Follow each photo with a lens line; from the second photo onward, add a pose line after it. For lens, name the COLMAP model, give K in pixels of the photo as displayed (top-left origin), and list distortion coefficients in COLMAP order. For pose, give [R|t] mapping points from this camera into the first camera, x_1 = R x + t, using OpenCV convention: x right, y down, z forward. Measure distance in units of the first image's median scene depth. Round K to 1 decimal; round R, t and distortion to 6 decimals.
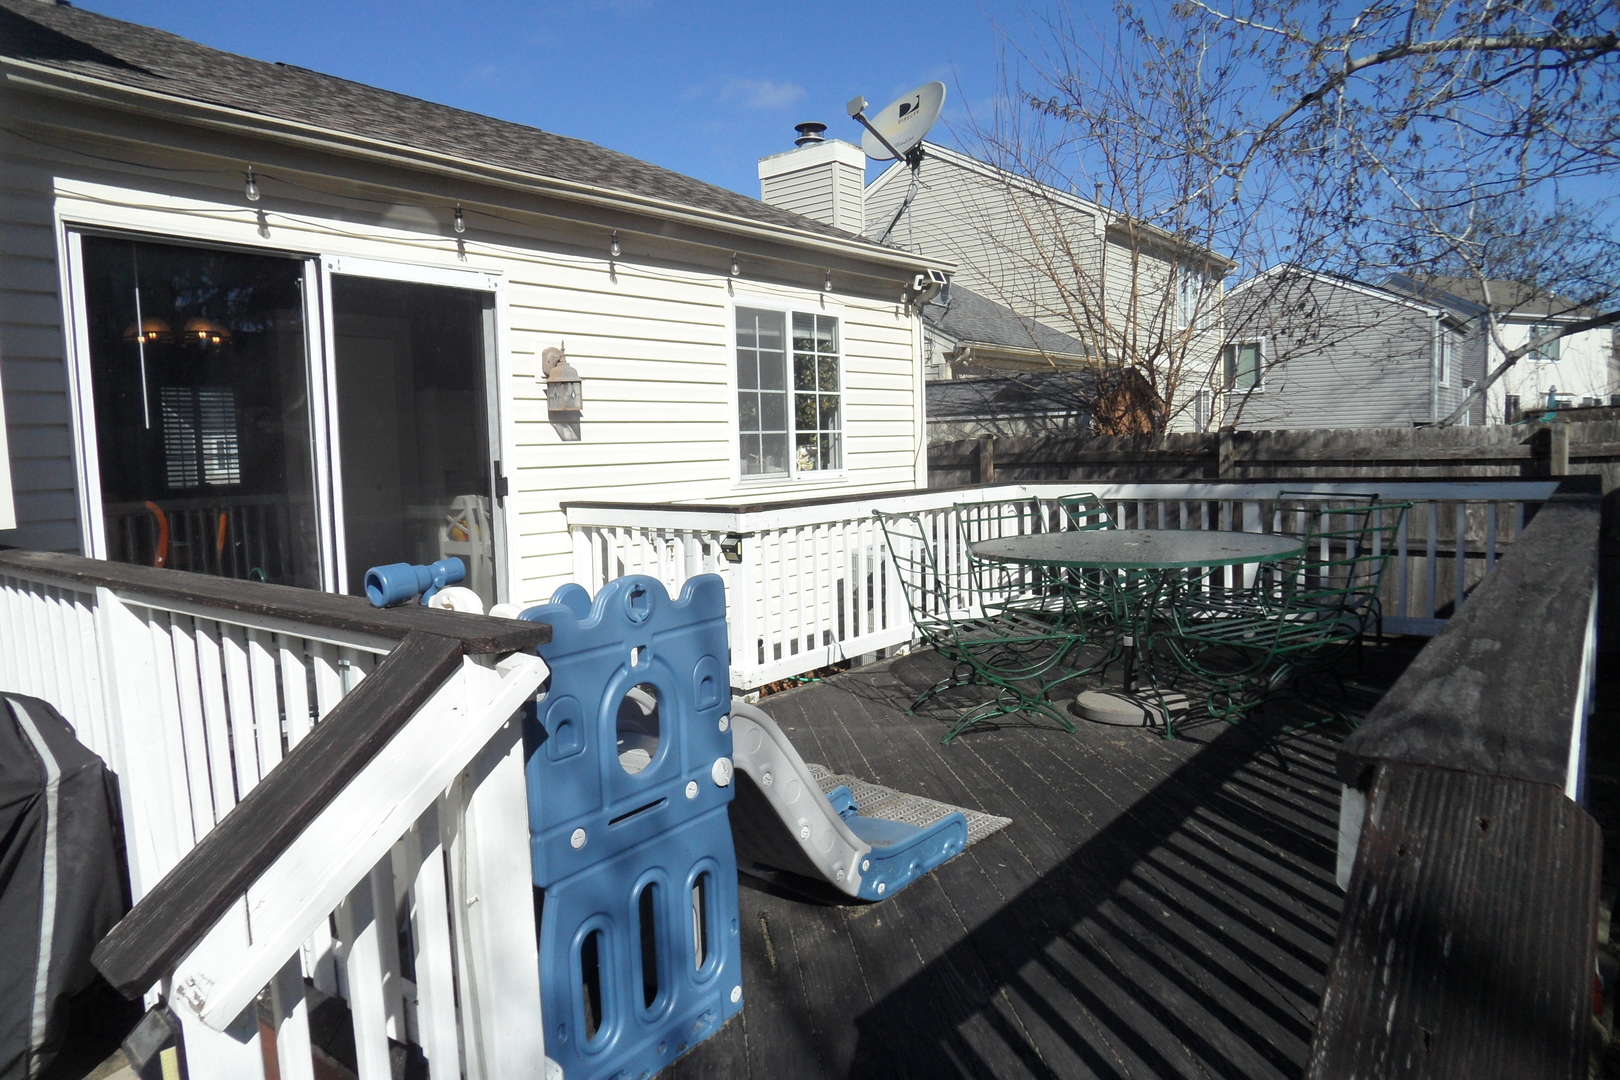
lens RADIAL K [[1047.8, 0, 792.3], [0, 1047.8, 540.5], [0, 0, 1]] dist [-0.033507, 0.009612]
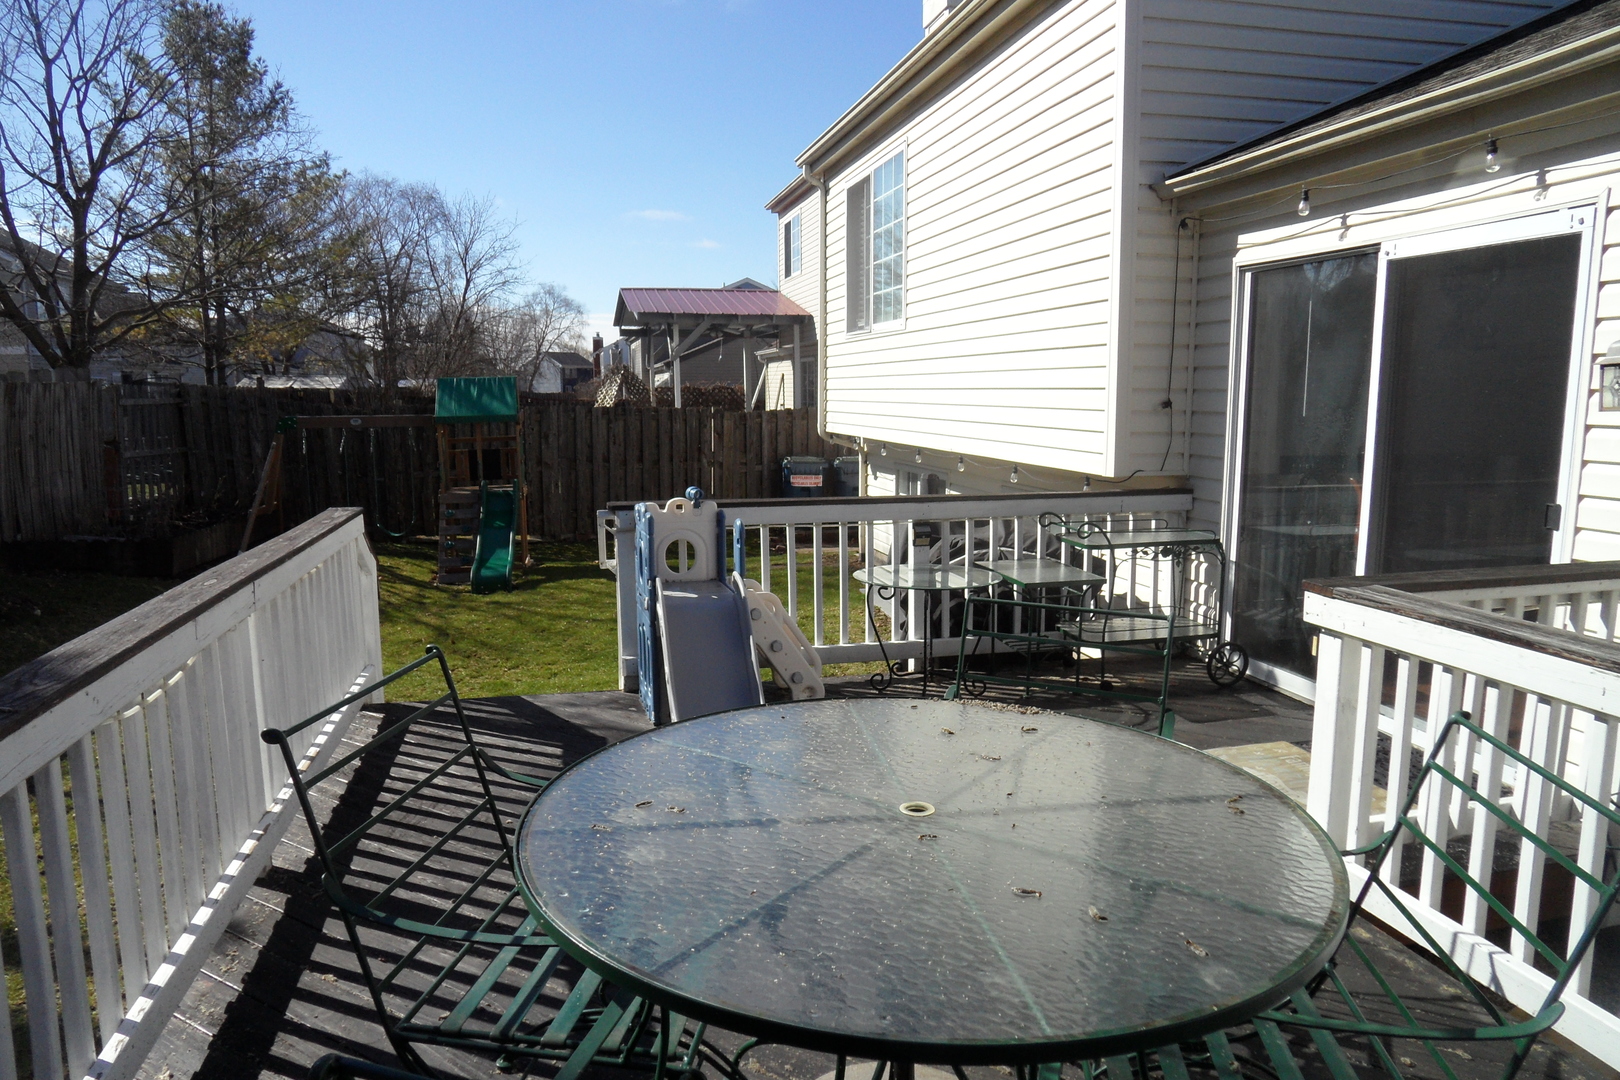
lens RADIAL K [[1047.8, 0, 806.4], [0, 1047.8, 532.7], [0, 0, 1]] dist [-0.033507, 0.009612]
pose [[-0.615980, 0.134745, -0.776152, 0.419538], [-0.052968, 0.975949, 0.211468, -0.119099], [0.785979, 0.171372, -0.594028, 0.760079]]
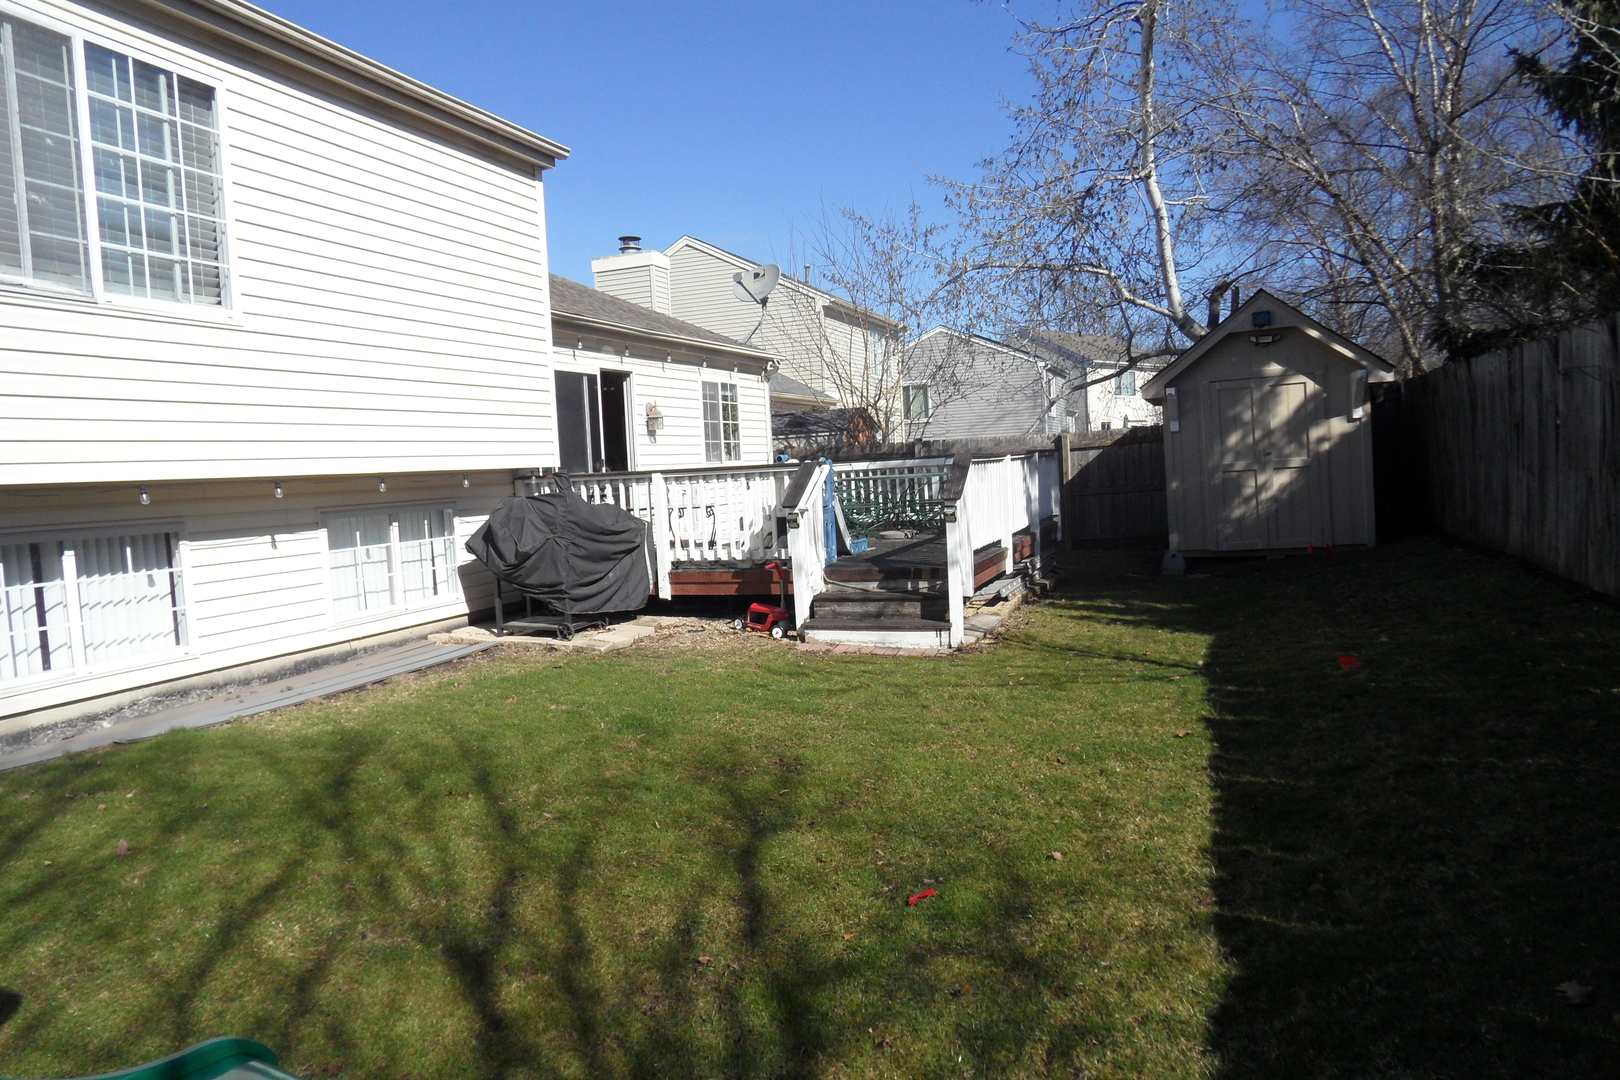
lens RADIAL K [[1047.8, 0, 798.9], [0, 1047.8, 549.4], [0, 0, 1]] dist [-0.033507, 0.009612]
pose [[0.956333, -0.042964, 0.289105, -0.453651], [0.049989, 0.998606, -0.016956, 0.148097], [-0.287974, 0.030668, 0.957147, -0.983551]]
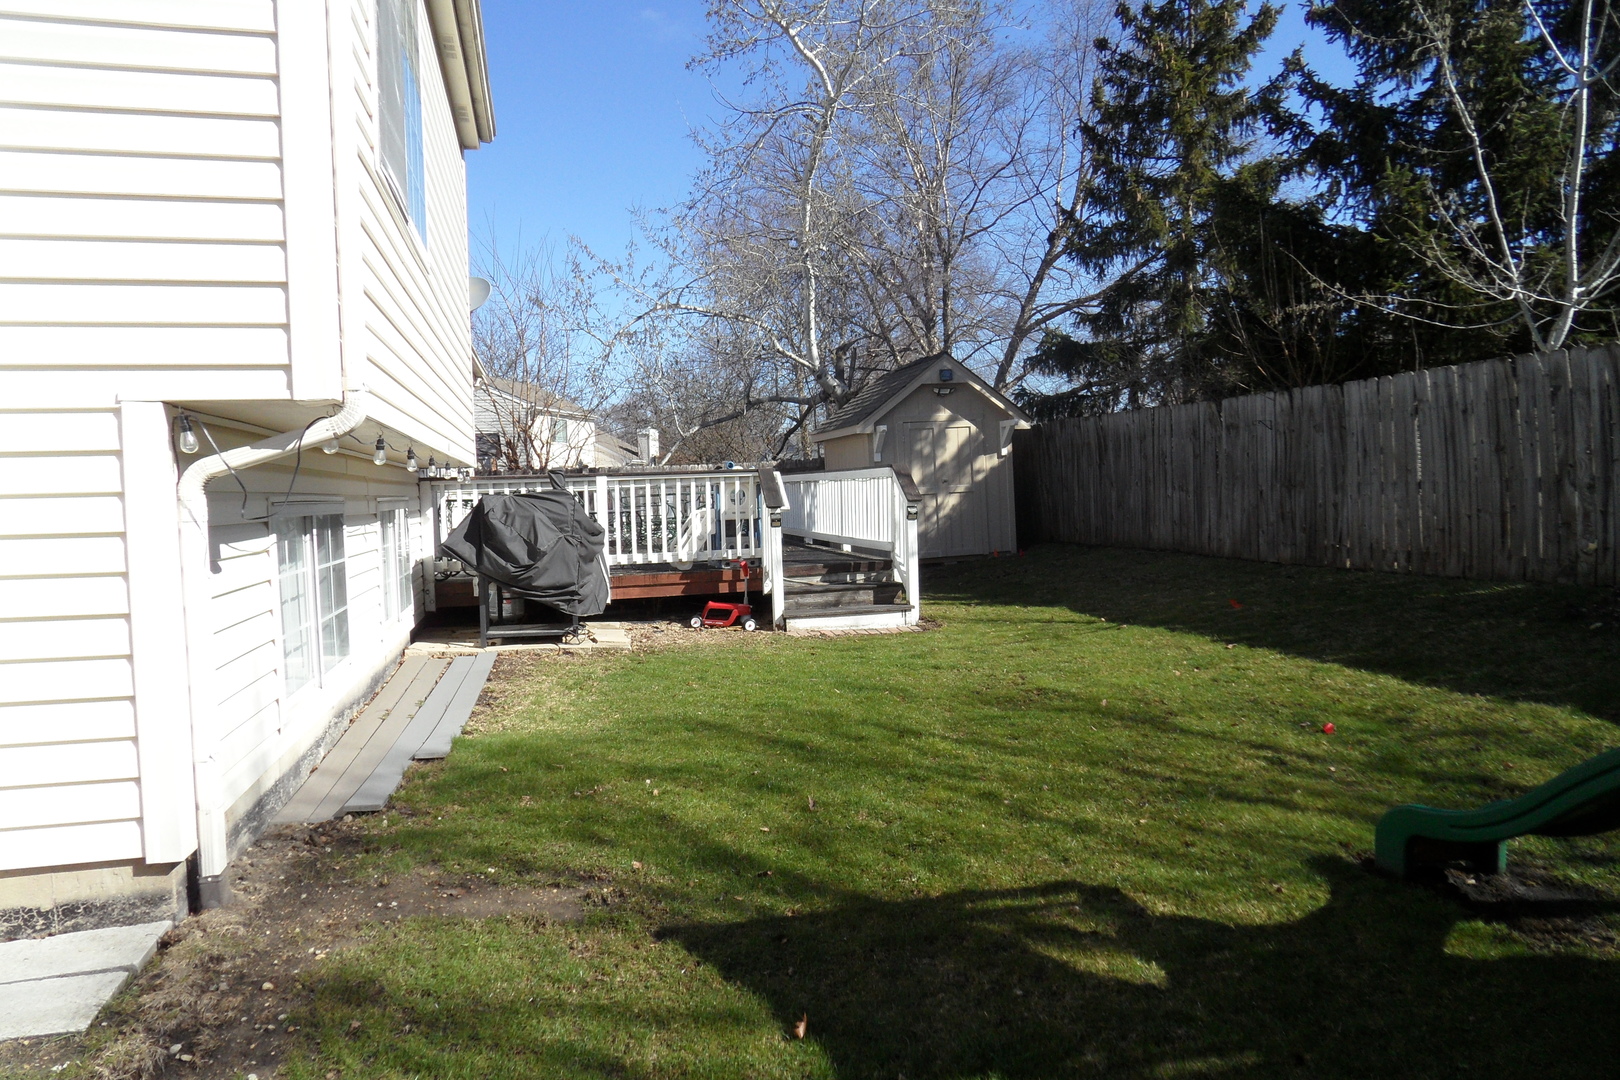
lens RADIAL K [[1047.8, 0, 814.8], [0, 1047.8, 535.1], [0, 0, 1]] dist [-0.033507, 0.009612]
pose [[0.611334, -0.028155, 0.790871, -1.129943], [0.088169, 0.995568, -0.032711, 0.160651], [-0.786446, 0.089727, 0.611107, -0.671916]]
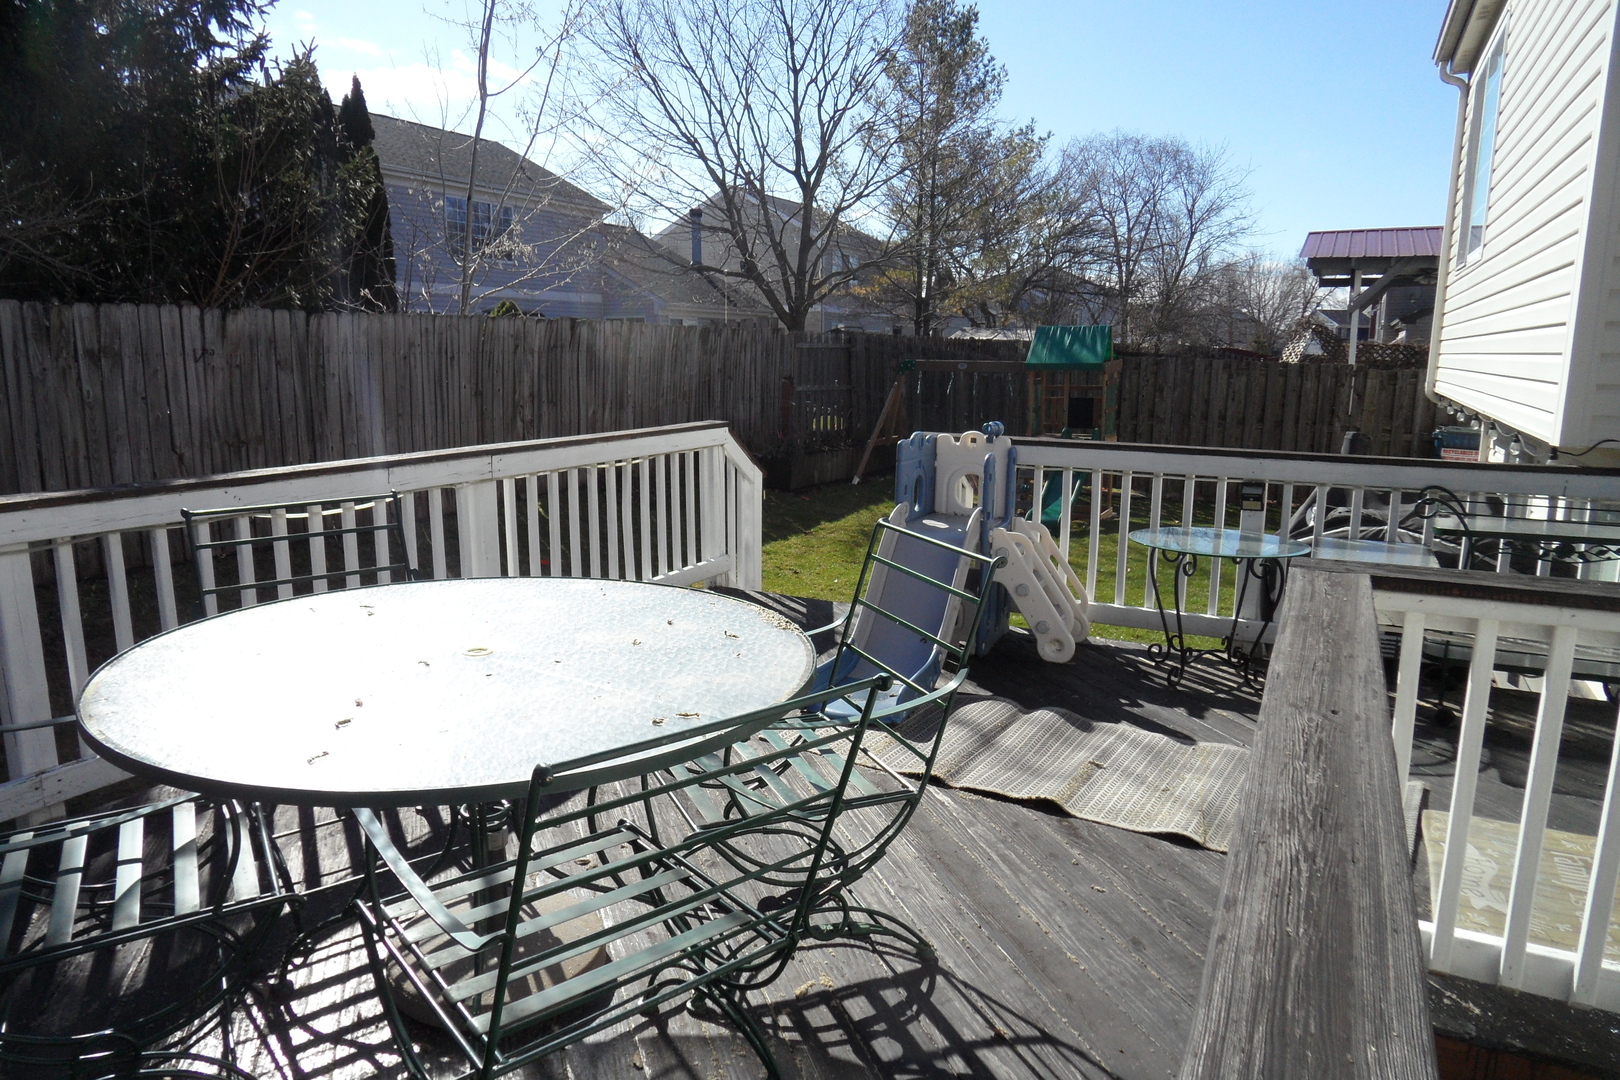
lens RADIAL K [[1047.8, 0, 796.6], [0, 1047.8, 535.1], [0, 0, 1]] dist [-0.033507, 0.009612]
pose [[-0.981068, 0.051832, -0.186601, 0.171310], [-0.000471, 0.962879, 0.269934, -0.110837], [0.193665, 0.264912, -0.944625, 0.930892]]
